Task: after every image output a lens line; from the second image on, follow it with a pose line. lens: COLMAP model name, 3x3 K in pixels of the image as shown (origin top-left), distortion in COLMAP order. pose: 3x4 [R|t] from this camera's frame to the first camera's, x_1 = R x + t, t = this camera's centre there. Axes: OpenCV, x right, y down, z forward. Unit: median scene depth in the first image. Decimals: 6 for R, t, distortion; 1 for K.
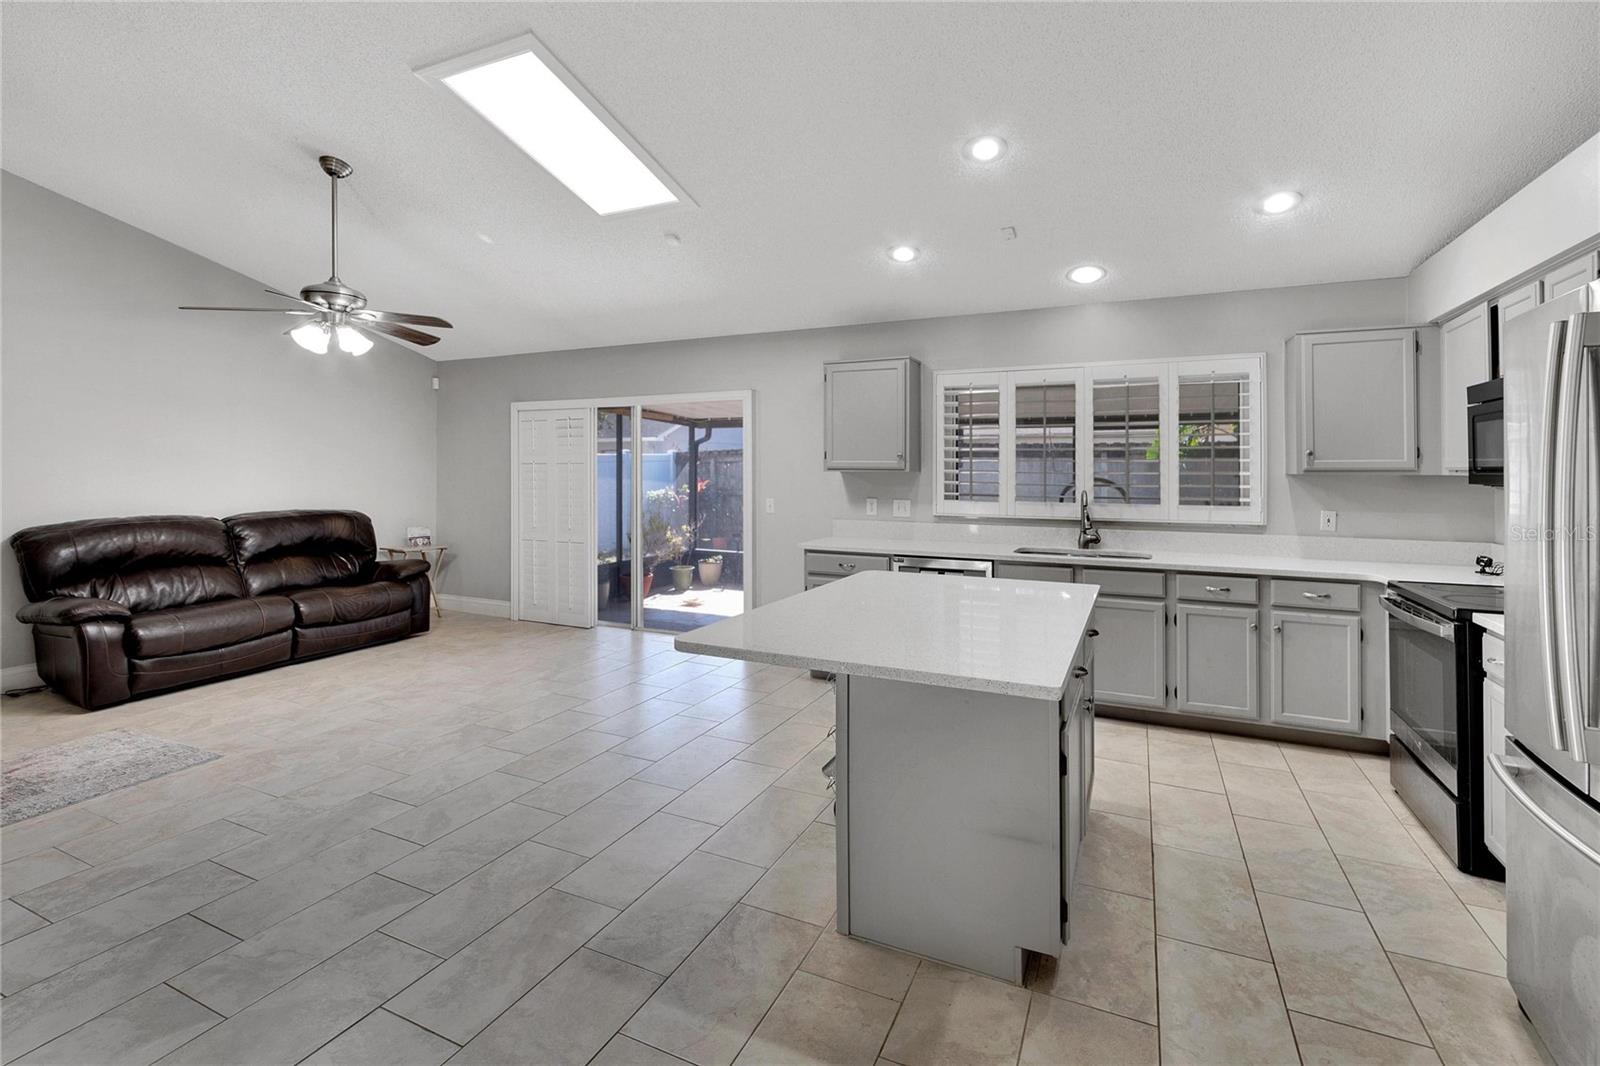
lens RADIAL K [[719.7, 0, 786.0], [0, 719.7, 469.4], [0, 0, 1]] dist [-0.005963, 0.001509]
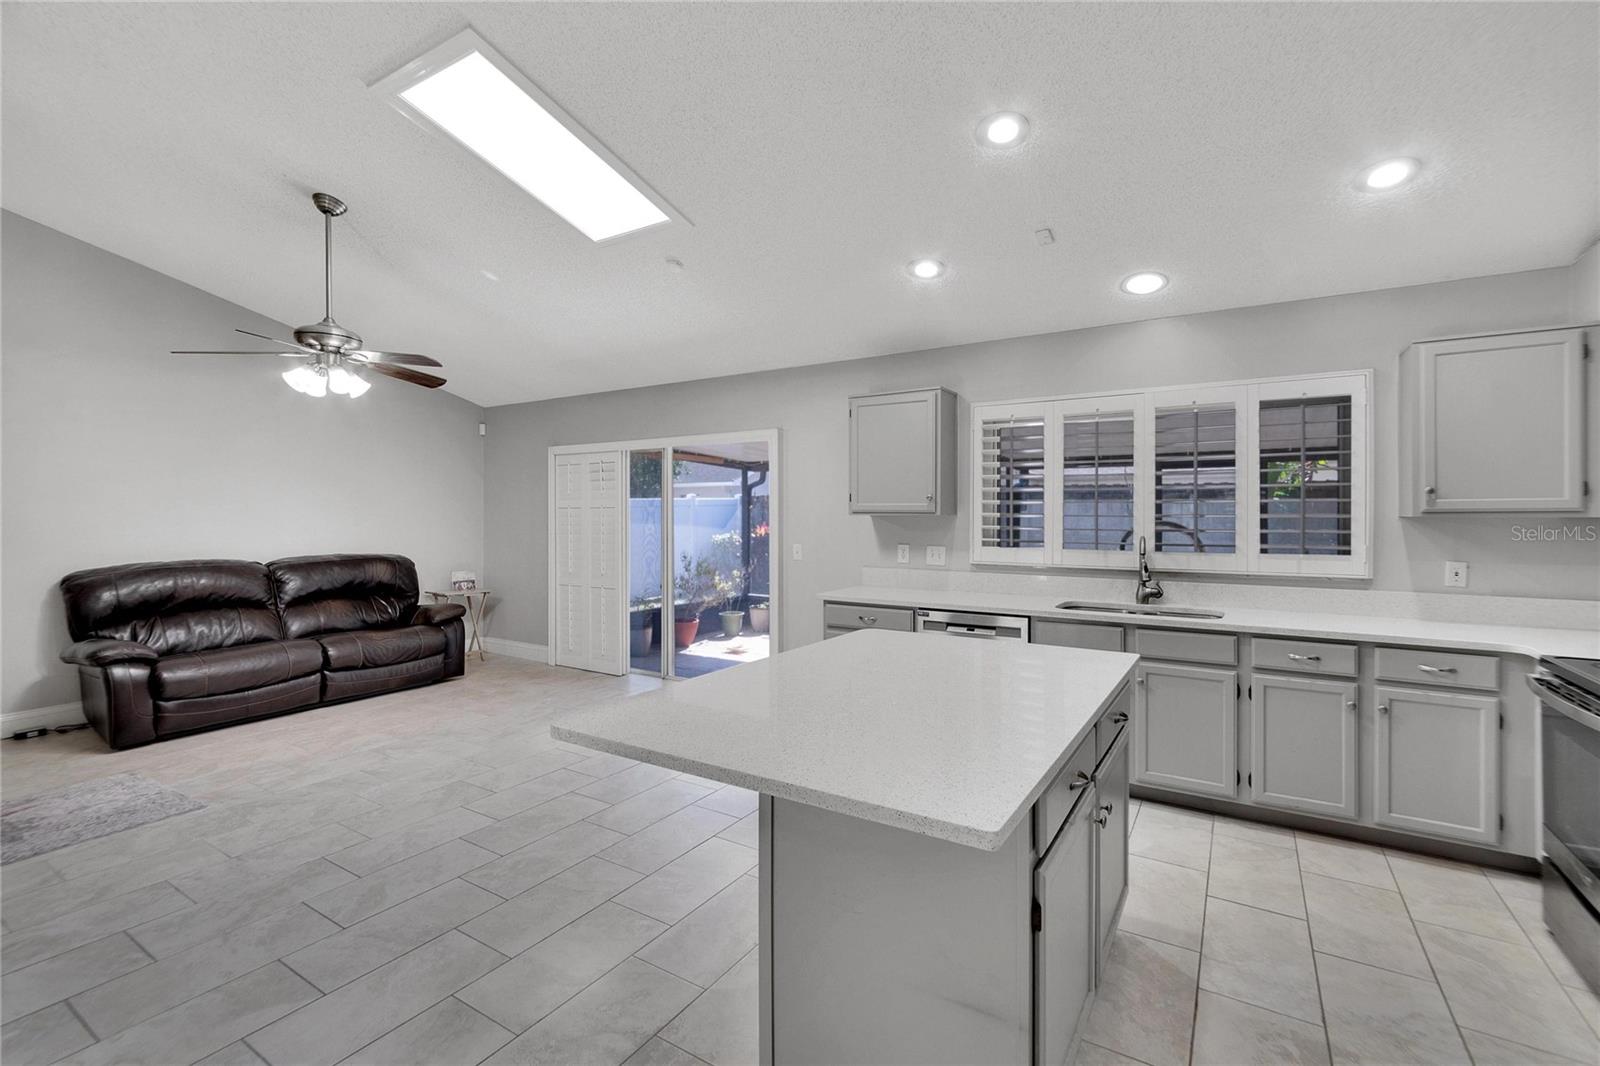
lens RADIAL K [[719.7, 0, 785.9], [0, 719.7, 513.6], [0, 0, 1]] dist [-0.005963, 0.001509]
pose [[0.991770, -0.002892, -0.127999, 0.091005], [0.003033, 0.999995, 0.000908, 0.000230], [0.127995, -0.001288, 0.991774, 0.086068]]
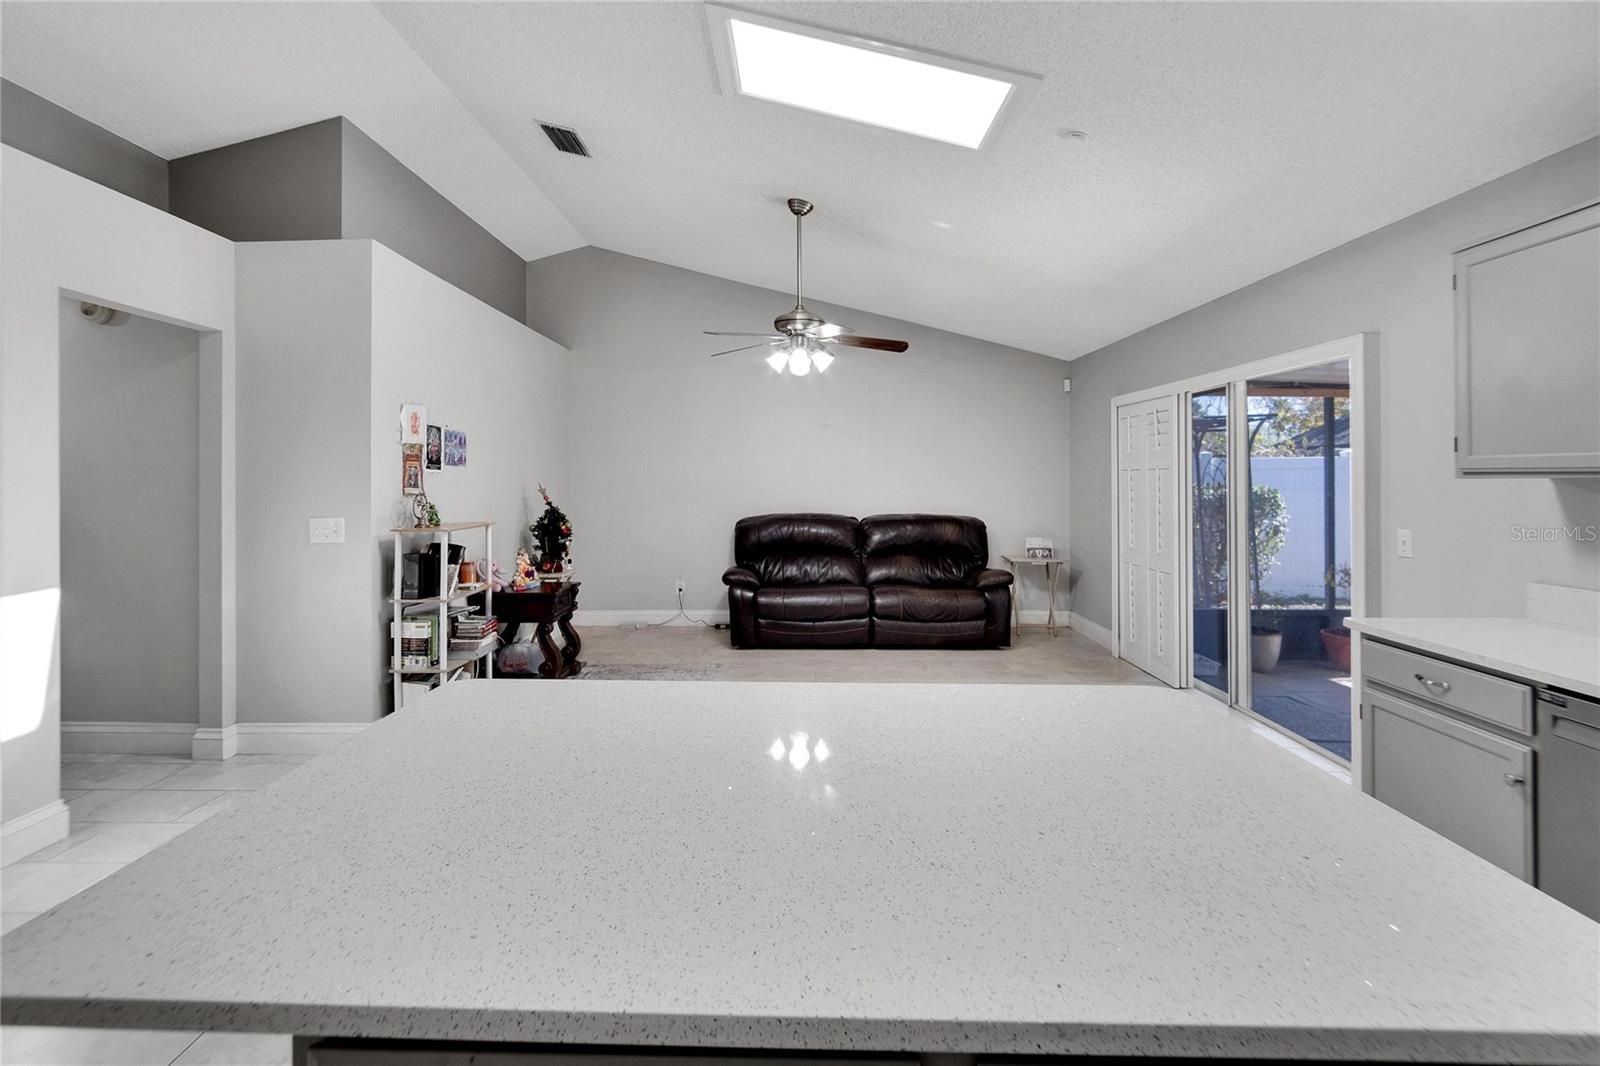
lens RADIAL K [[719.7, 0, 785.8], [0, 719.7, 474.3], [0, 0, 1]] dist [-0.005963, 0.001509]
pose [[0.416163, -0.008001, -0.909255, 0.302790], [0.002412, 0.999967, -0.007695, 0.003790], [0.909287, 0.001009, 0.416169, 0.410647]]
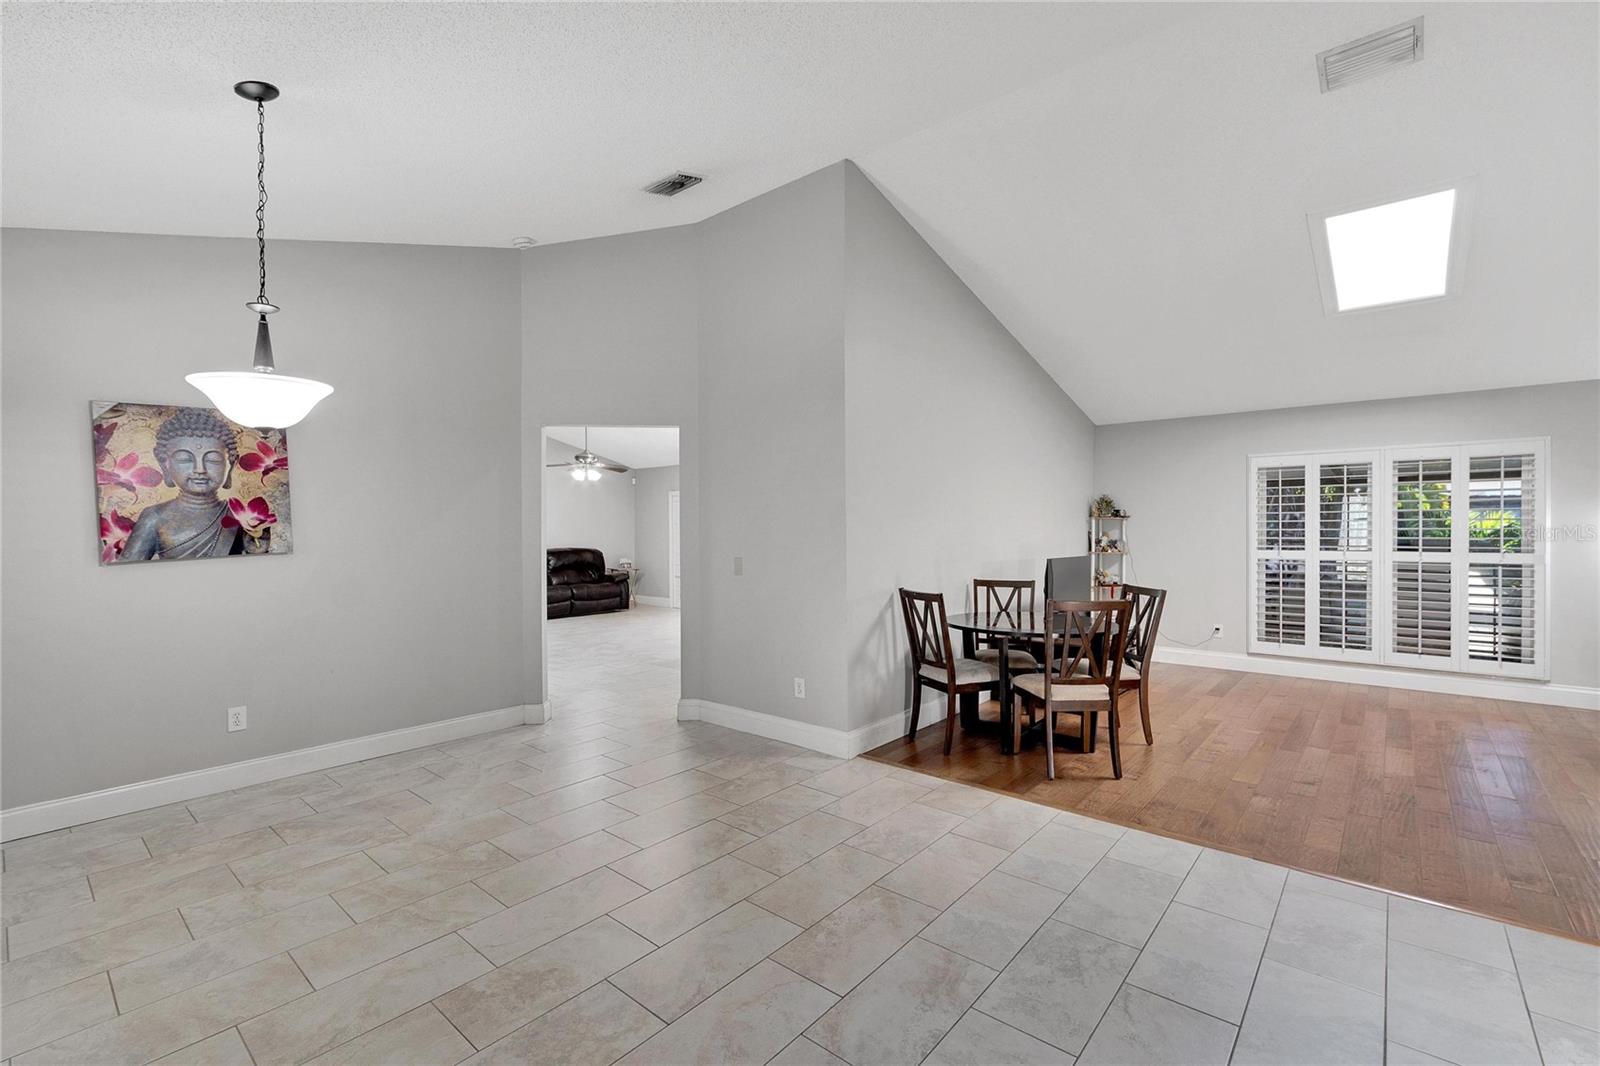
lens RADIAL K [[706.0, 0, 788.4], [0, 706.0, 534.8], [0, 0, 1]] dist [-0.005545, 0.000506]
pose [[0.963710, -0.002869, -0.266935, 0.542378], [0.005952, 0.999925, 0.010742, 0.002316], [0.266884, -0.011941, 0.963655, -0.914951]]
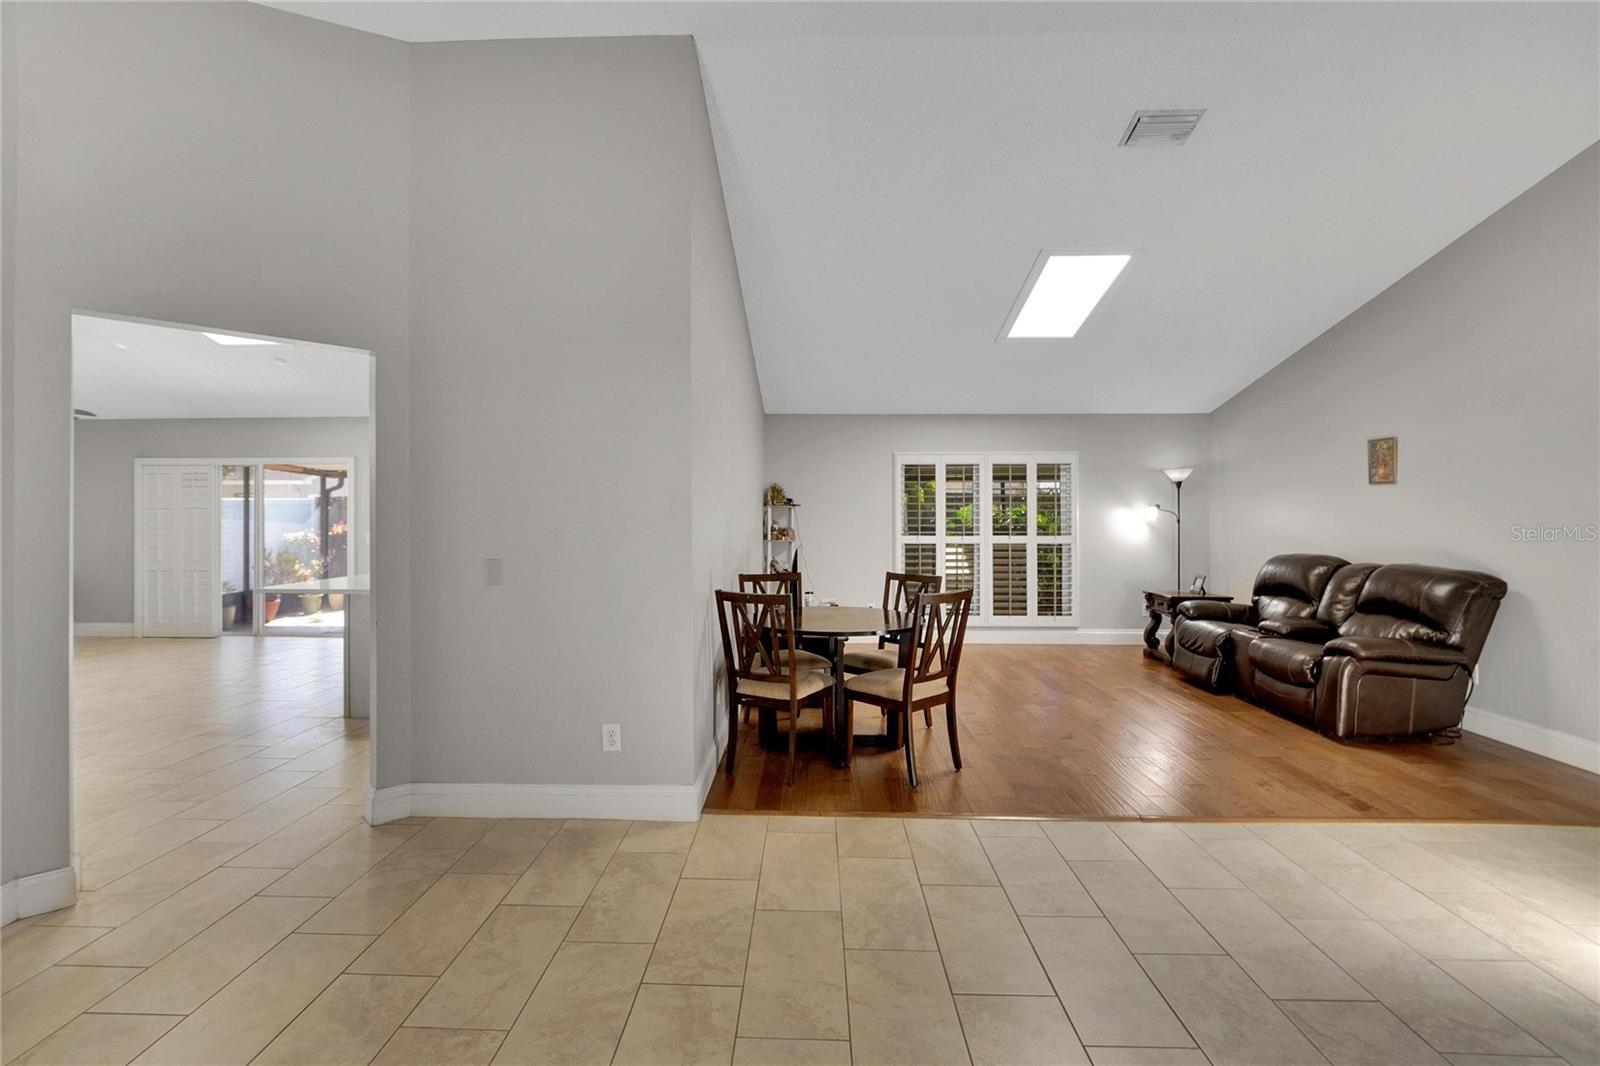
lens RADIAL K [[706.0, 0, 792.5], [0, 706.0, 515.3], [0, 0, 1]] dist [-0.005545, 0.000506]
pose [[0.915776, -0.001742, 0.401686, 0.209785], [0.000673, 0.999996, 0.002803, 0.001479], [-0.401689, -0.002297, 0.915773, -0.706481]]
